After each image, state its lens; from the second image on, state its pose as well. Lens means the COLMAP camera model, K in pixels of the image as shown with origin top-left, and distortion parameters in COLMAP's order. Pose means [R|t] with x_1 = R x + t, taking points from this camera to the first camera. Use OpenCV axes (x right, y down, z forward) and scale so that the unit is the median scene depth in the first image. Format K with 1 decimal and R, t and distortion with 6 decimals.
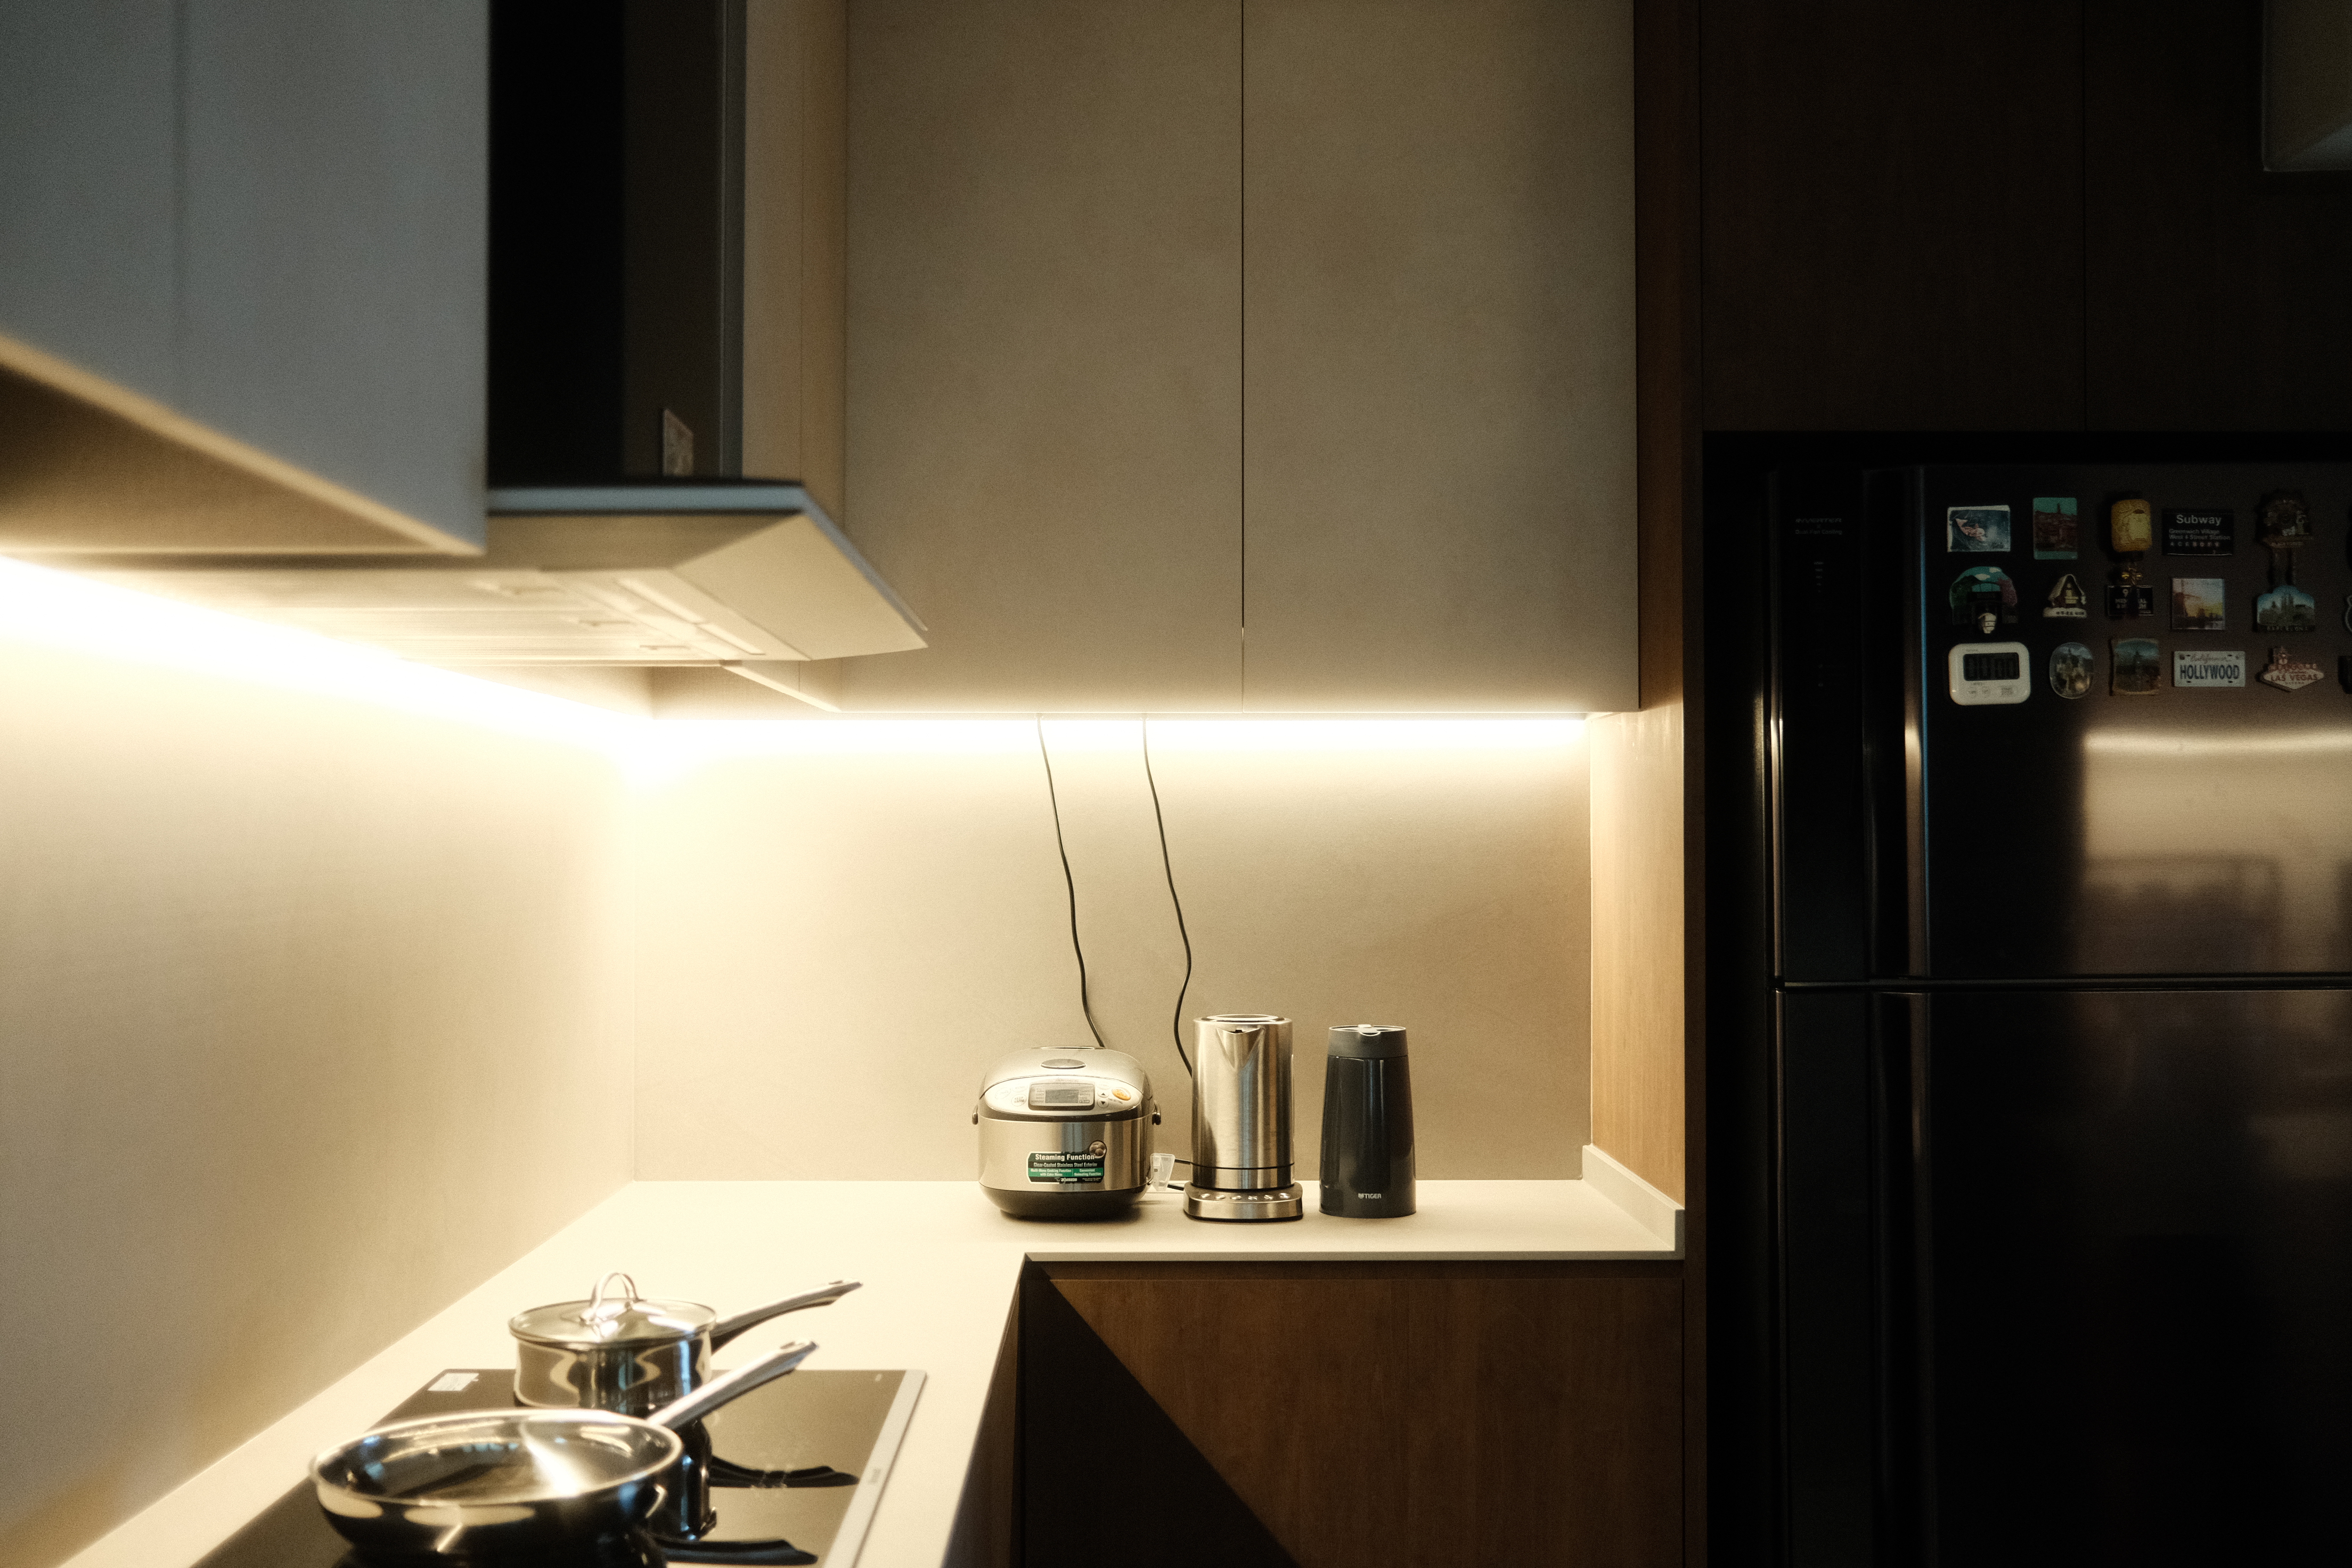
lens RADIAL K [[2384.1, 0, 1171.9], [0, 2384.1, 789.3], [0, 0, 1]] dist [-0.017922, 0.000000]
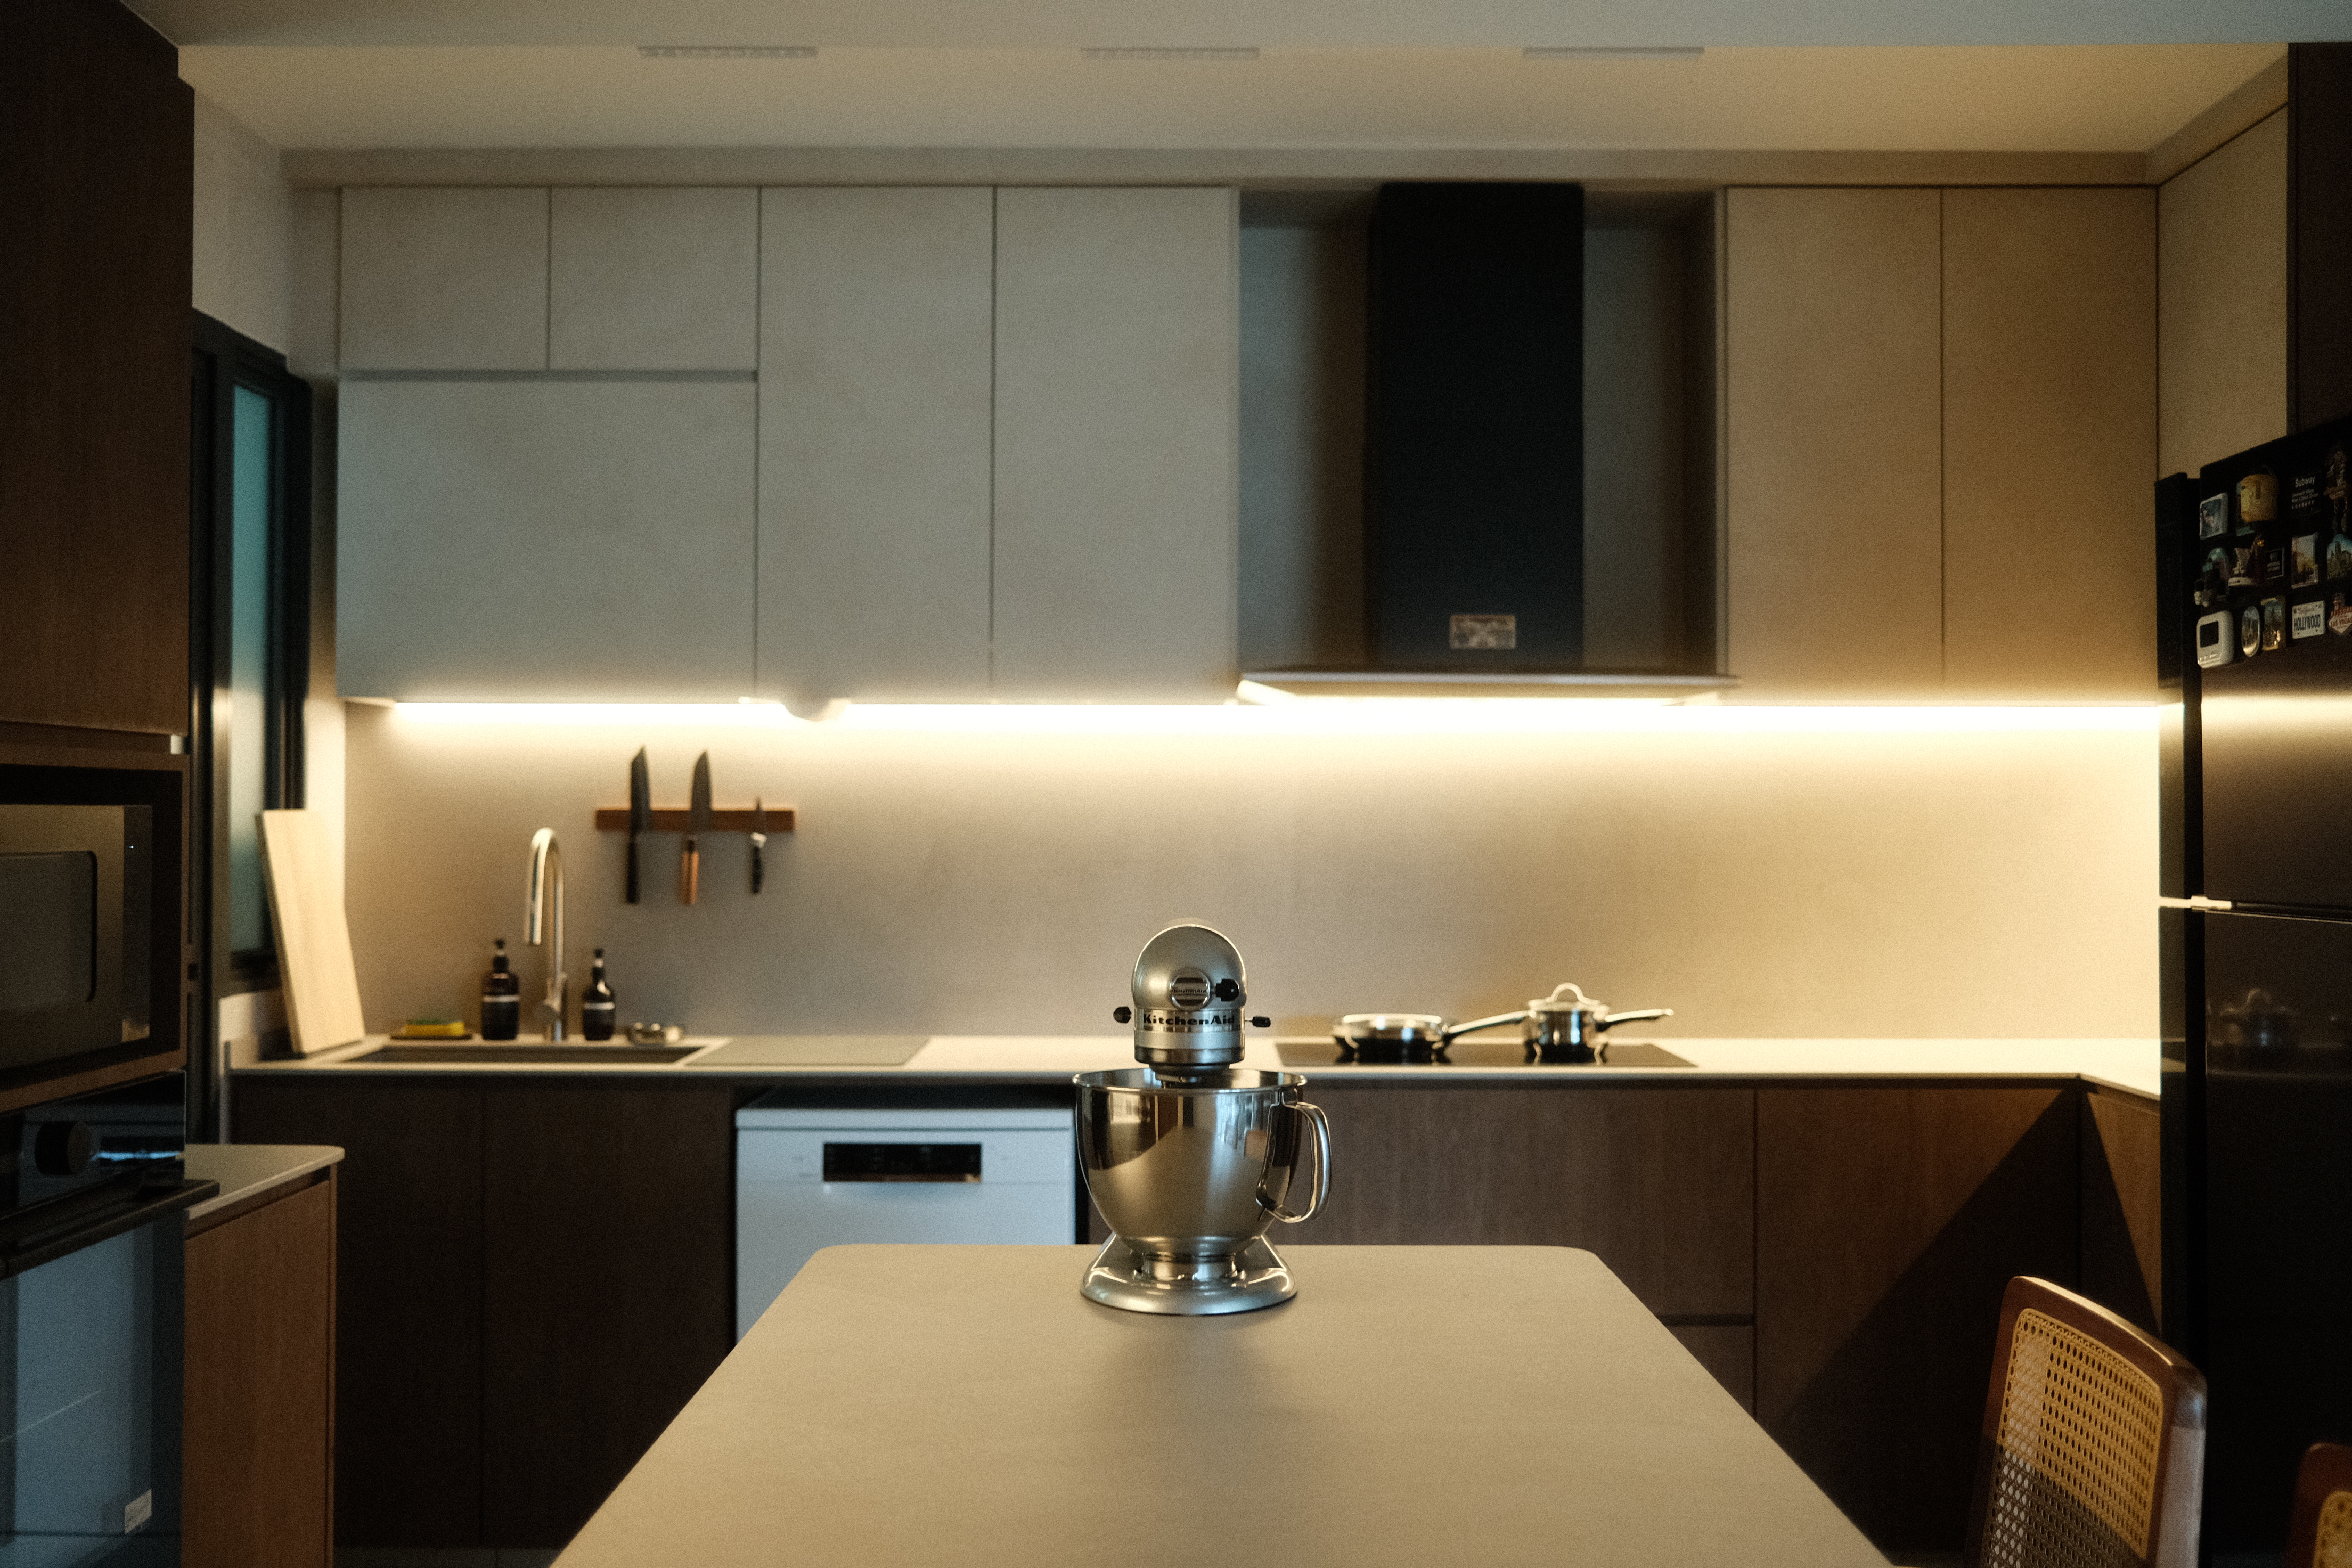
lens RADIAL K [[2384.1, 0, 1160.8], [0, 2384.1, 787.0], [0, 0, 1]] dist [-0.017922, 0.000000]
pose [[-0.011168, -0.013198, -0.999851, 1.513127], [0.014406, 0.999807, -0.013359, 0.031594], [0.999834, -0.014553, -0.010976, 0.493189]]
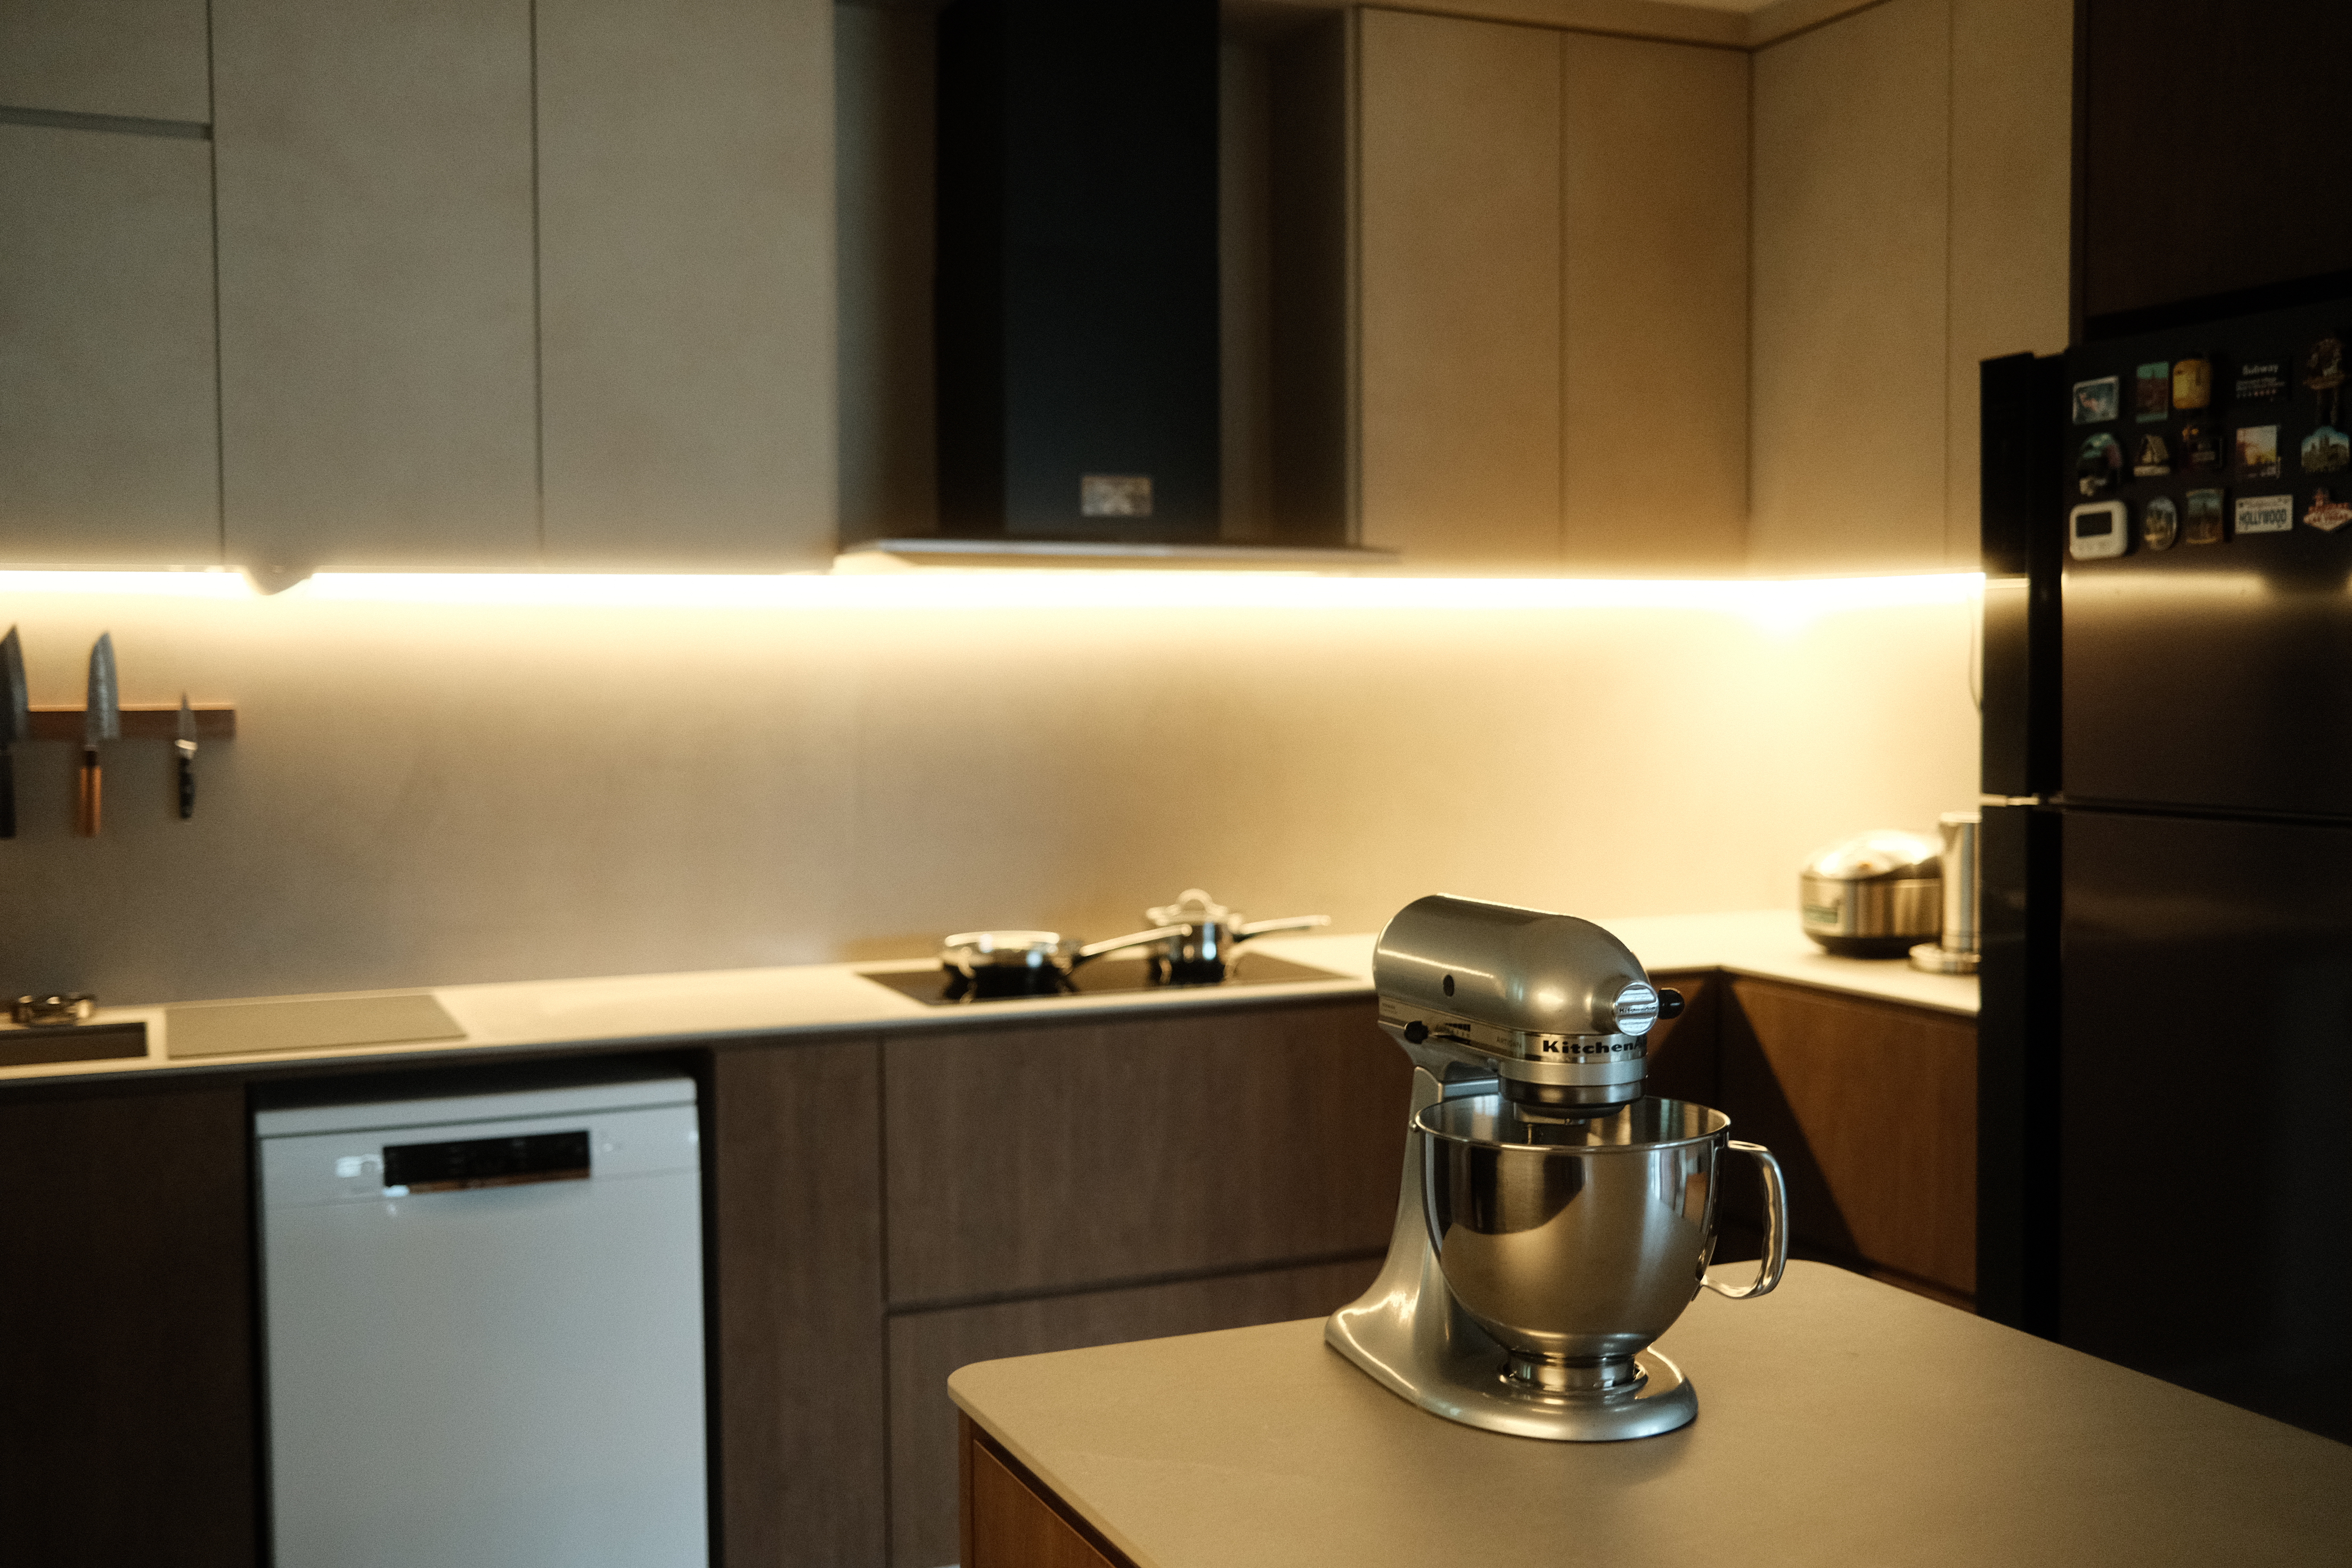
lens RADIAL K [[2384.1, 0, 1156.0], [0, 2384.1, 789.6], [0, 0, 1]] dist [-0.017922, 0.000000]
pose [[0.389323, 0.046649, -0.919919, 1.202681], [0.021020, 0.998007, 0.059504, -0.002971], [0.920862, -0.042503, 0.387566, 0.153890]]
